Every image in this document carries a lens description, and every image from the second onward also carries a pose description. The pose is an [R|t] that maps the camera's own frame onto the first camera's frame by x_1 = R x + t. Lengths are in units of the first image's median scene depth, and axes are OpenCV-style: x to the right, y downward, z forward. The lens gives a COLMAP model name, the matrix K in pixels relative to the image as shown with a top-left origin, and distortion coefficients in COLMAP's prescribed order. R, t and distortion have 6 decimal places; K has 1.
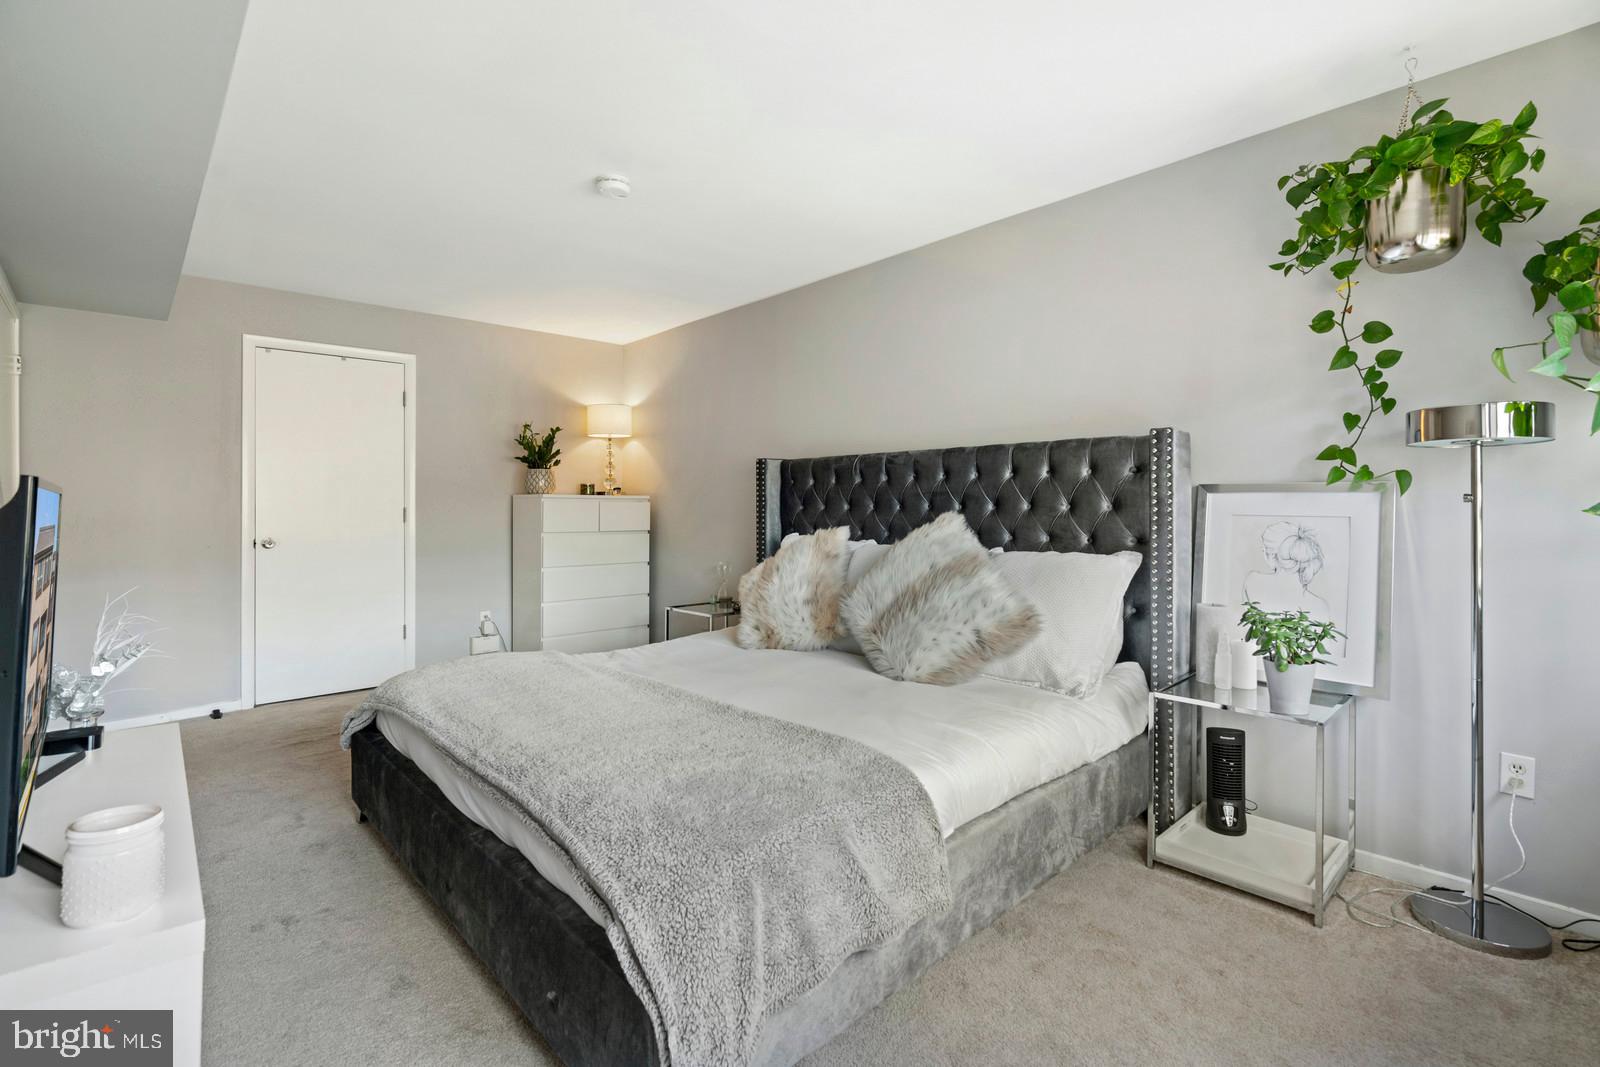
lens RADIAL K [[736.5, 0, 807.1], [0, 736.5, 550.1], [0, 0, 1]] dist [0.000033, 0.000434]
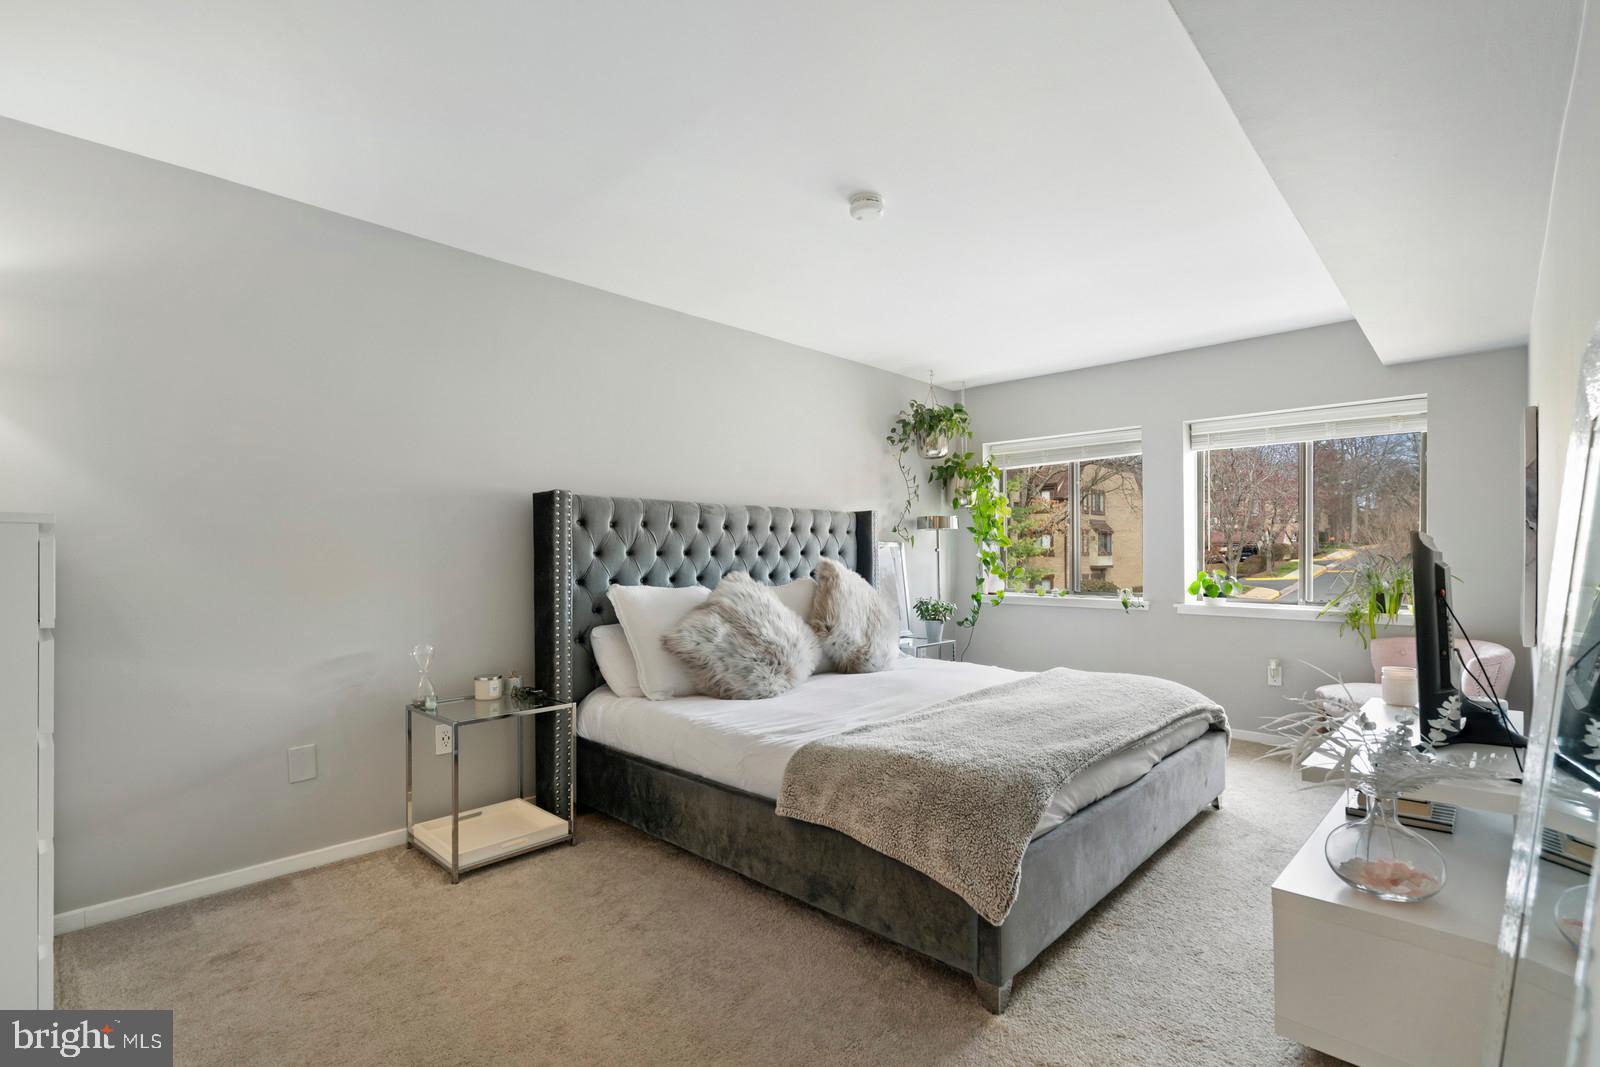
lens RADIAL K [[736.5, 0, 807.1], [0, 736.5, 550.1], [0, 0, 1]] dist [0.000033, 0.000434]
pose [[-0.064978, 0.001843, 0.997885, -0.795148], [0.056616, 0.998394, 0.001842, -0.053847], [-0.996279, 0.056616, -0.064978, 0.793701]]
